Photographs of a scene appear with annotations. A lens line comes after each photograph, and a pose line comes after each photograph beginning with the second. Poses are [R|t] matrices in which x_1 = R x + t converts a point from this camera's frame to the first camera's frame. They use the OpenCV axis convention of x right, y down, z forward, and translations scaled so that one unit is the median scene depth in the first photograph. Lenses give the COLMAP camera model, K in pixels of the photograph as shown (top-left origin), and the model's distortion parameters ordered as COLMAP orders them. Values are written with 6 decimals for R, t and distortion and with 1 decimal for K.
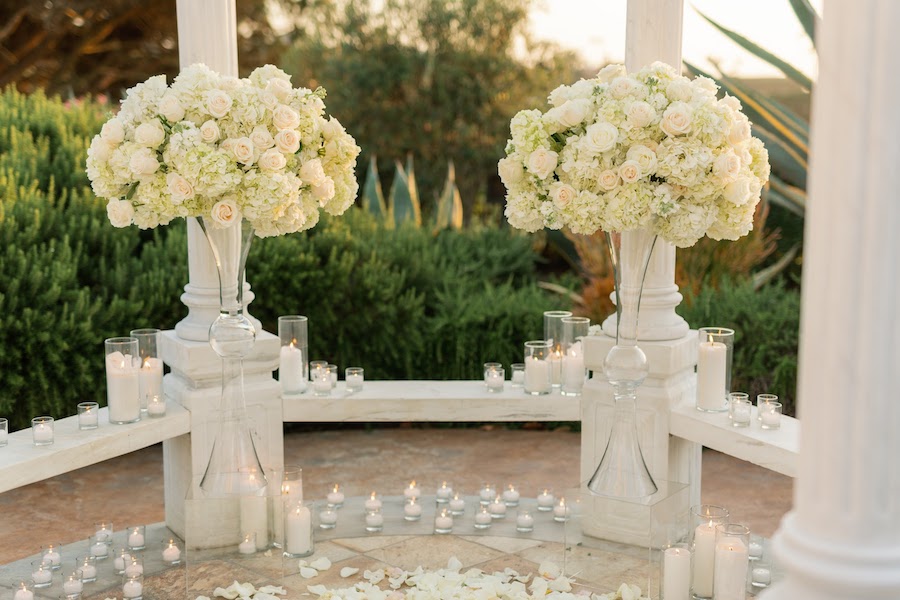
lens RADIAL K [[1338.6, 0, 499.5], [0, 1338.6, 298.5], [0, 0, 1]] dist [0.126520, -0.035926]
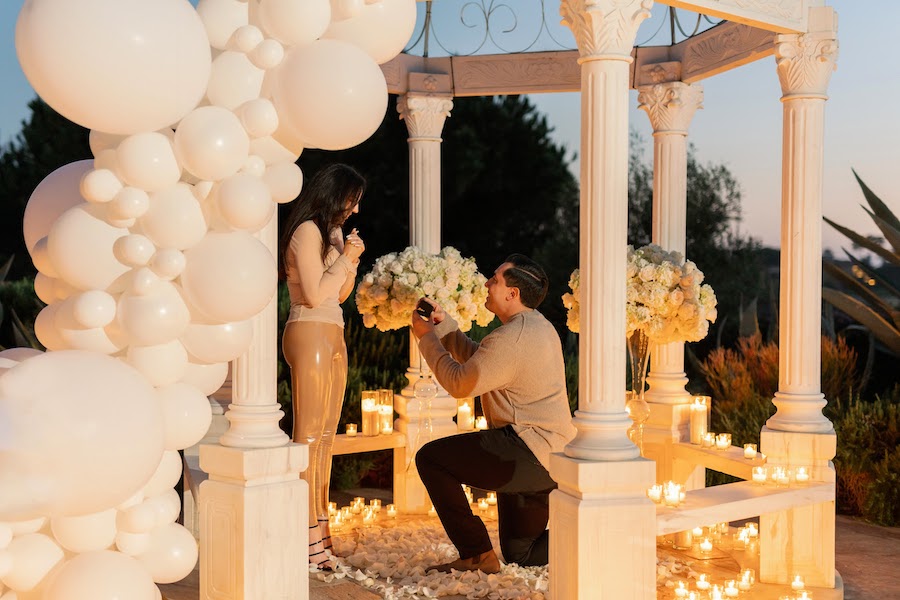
lens RADIAL K [[1338.6, 0, 499.5], [0, 1338.6, 298.5], [0, 0, 1]] dist [0.126520, -0.035926]
pose [[0.973613, 0.004483, -0.228159, 0.292240], [-0.036167, 0.990202, -0.134877, 0.135296], [0.225319, 0.139570, 0.964236, -0.708661]]
